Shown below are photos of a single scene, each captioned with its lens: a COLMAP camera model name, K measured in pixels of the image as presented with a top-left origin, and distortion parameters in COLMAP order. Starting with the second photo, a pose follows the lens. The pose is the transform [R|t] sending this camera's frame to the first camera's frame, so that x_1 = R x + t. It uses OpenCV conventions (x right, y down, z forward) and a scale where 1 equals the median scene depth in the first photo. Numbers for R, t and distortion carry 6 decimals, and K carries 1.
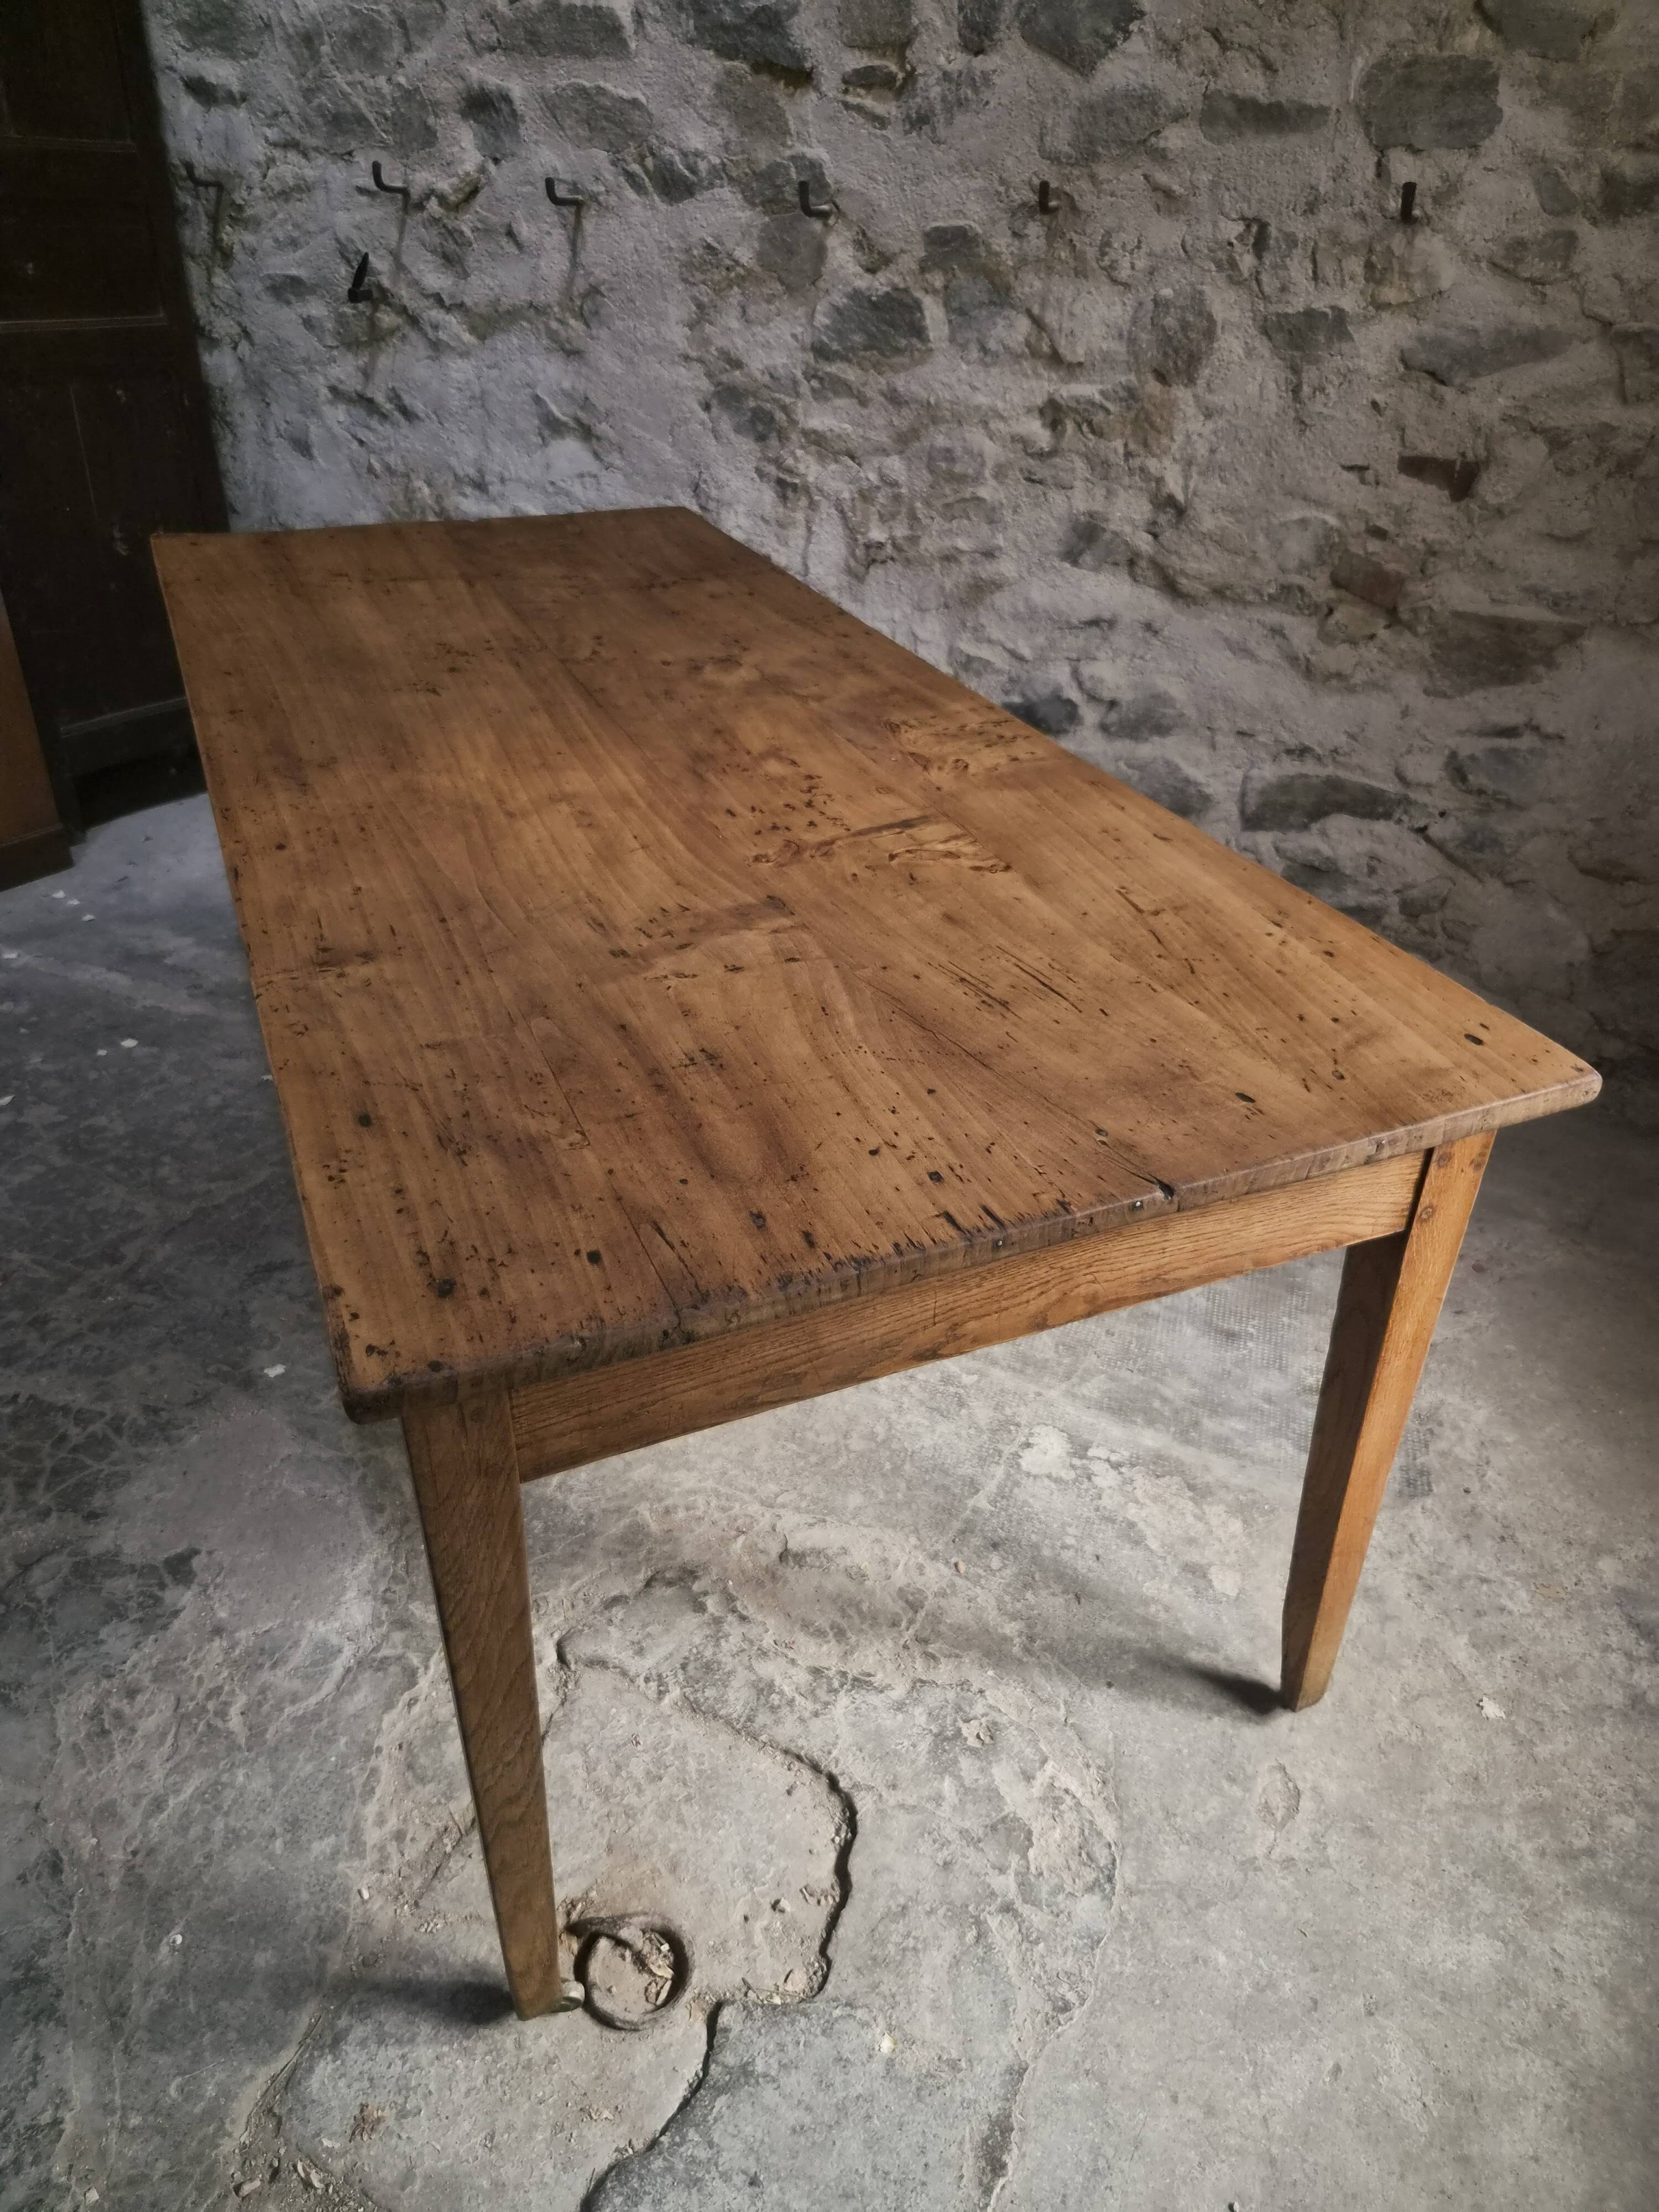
lens RADIAL K [[1507.8, 0, 828.5], [0, 1507.8, 1105.1], [0, 0, 1]] dist [0.058014, -0.046855]
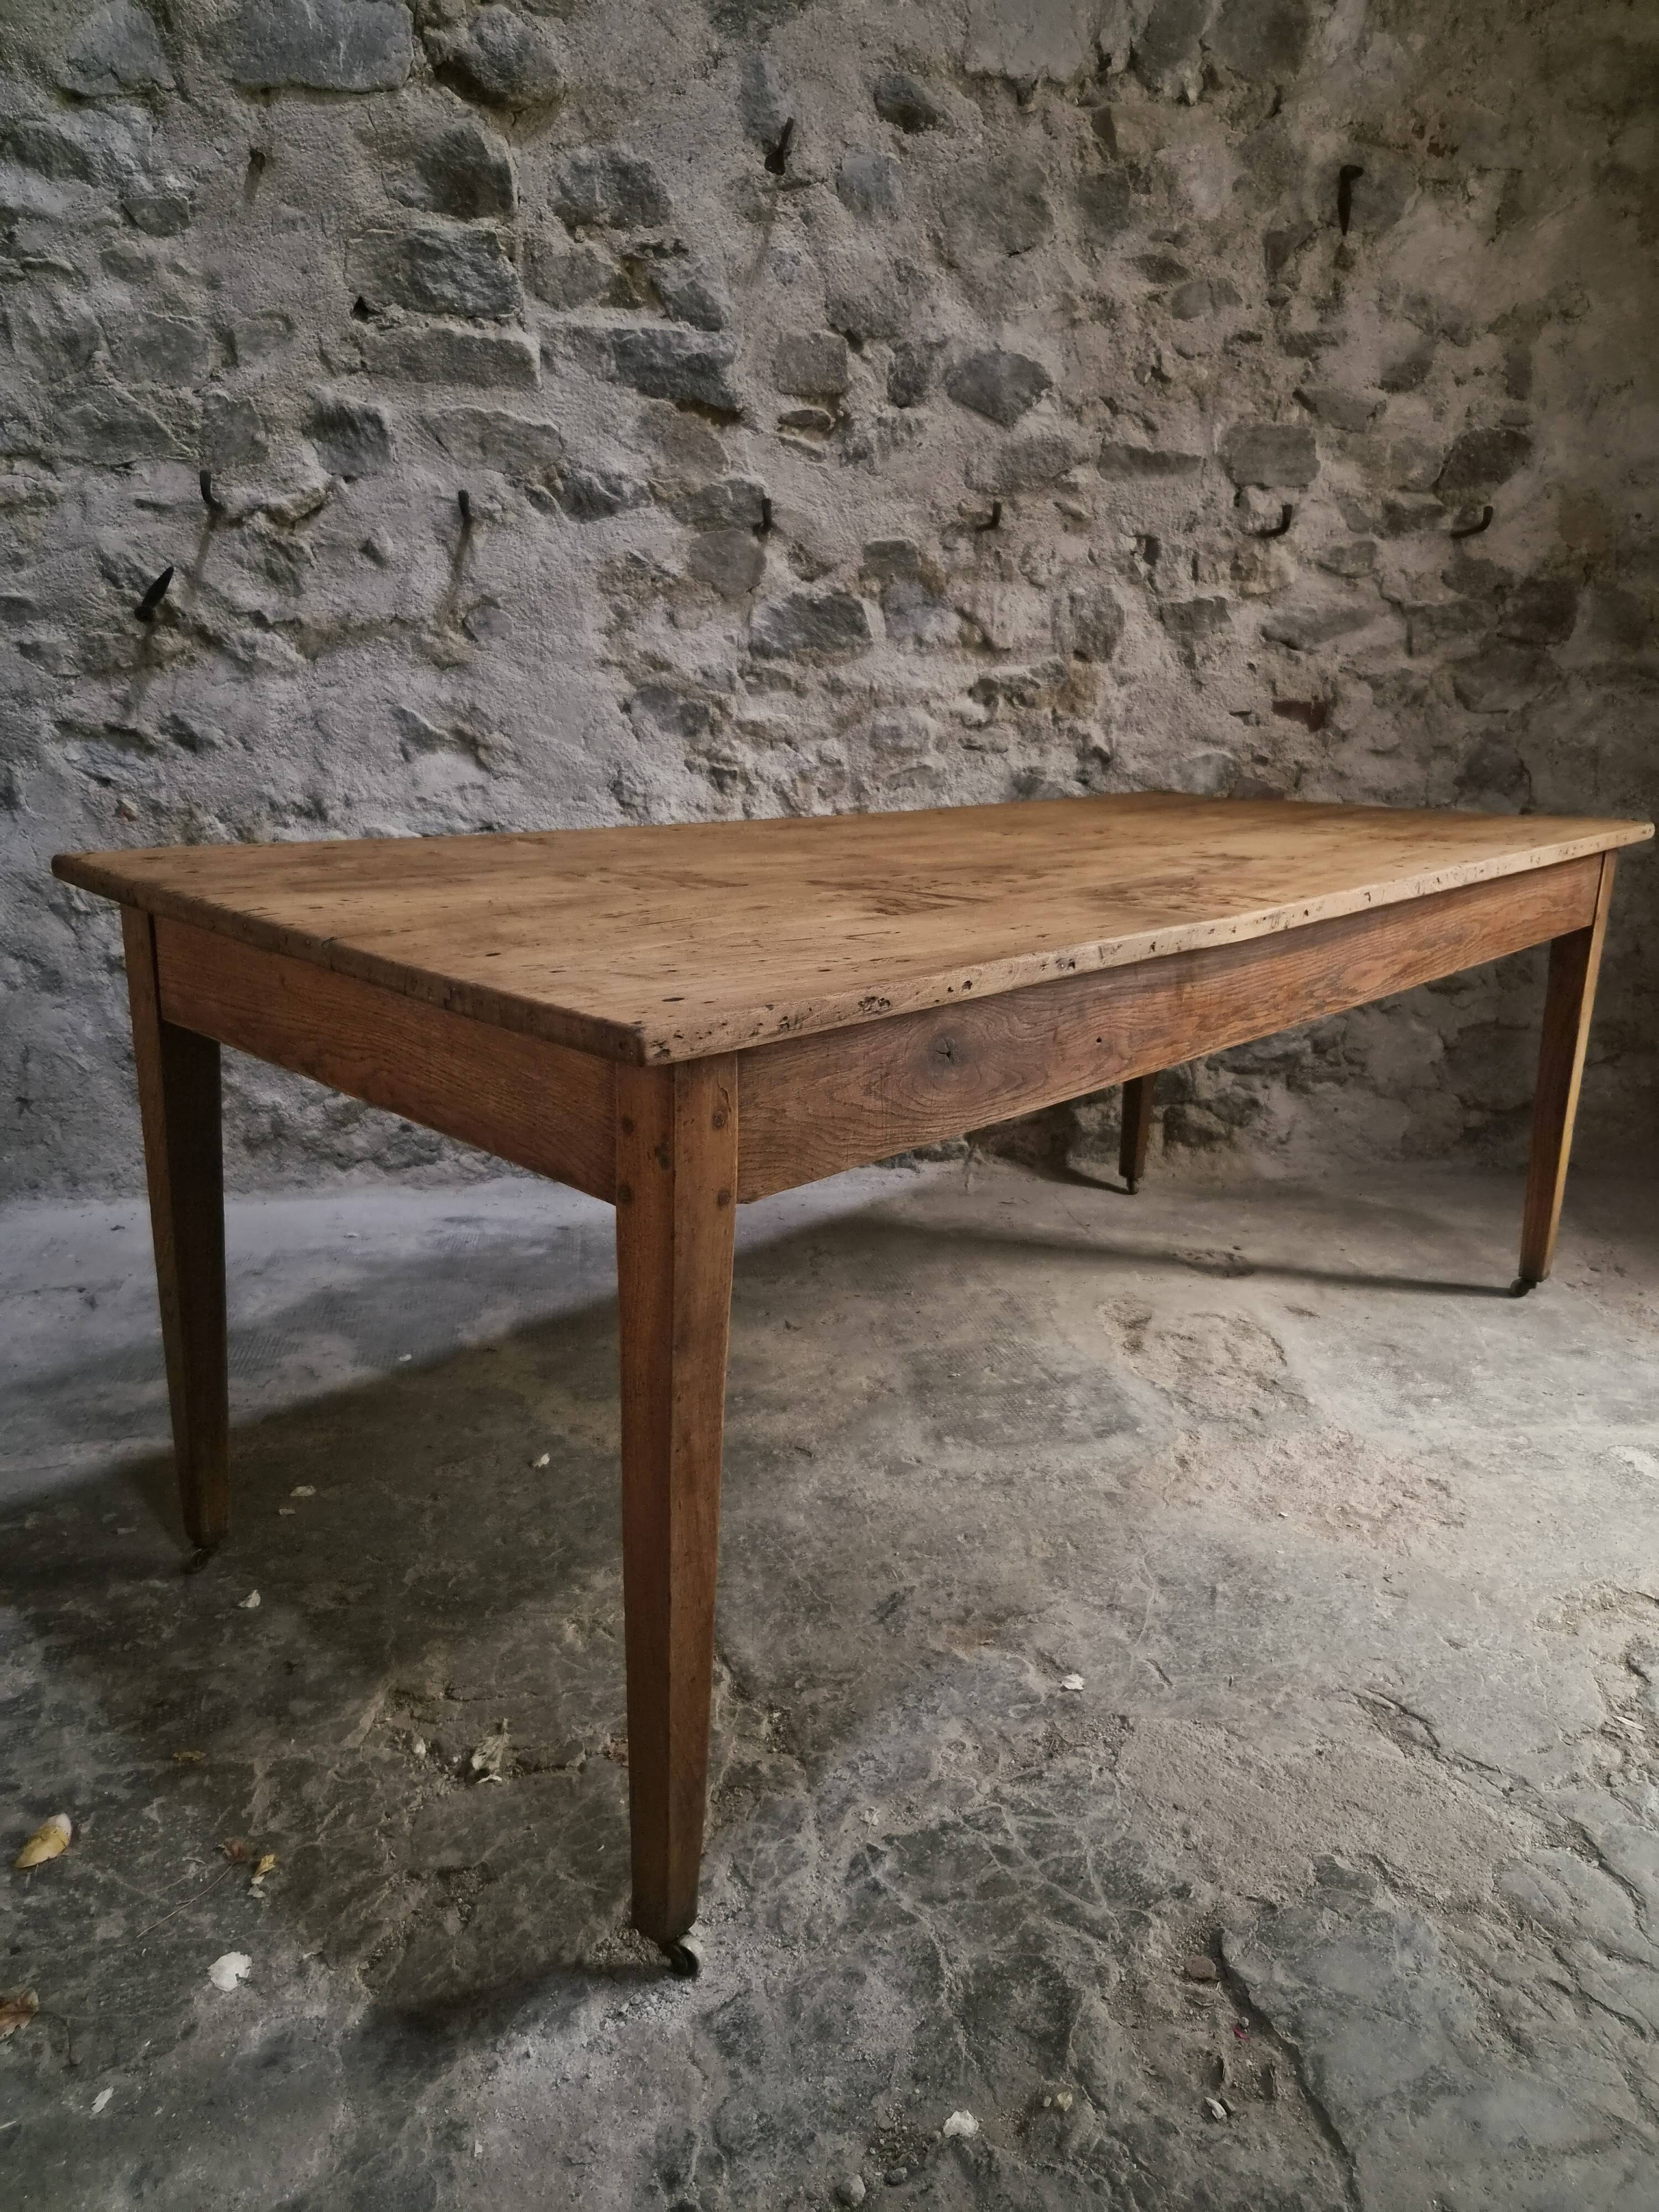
lens RADIAL K [[1507.8, 0, 828.5], [0, 1507.8, 1105.1], [0, 0, 1]] dist [0.058014, -0.046855]
pose [[0.789663, -0.169971, 0.589527, -0.681607], [0.319559, 0.934181, -0.158704, -0.018777], [-0.523750, 0.313712, 0.792004, 0.258311]]
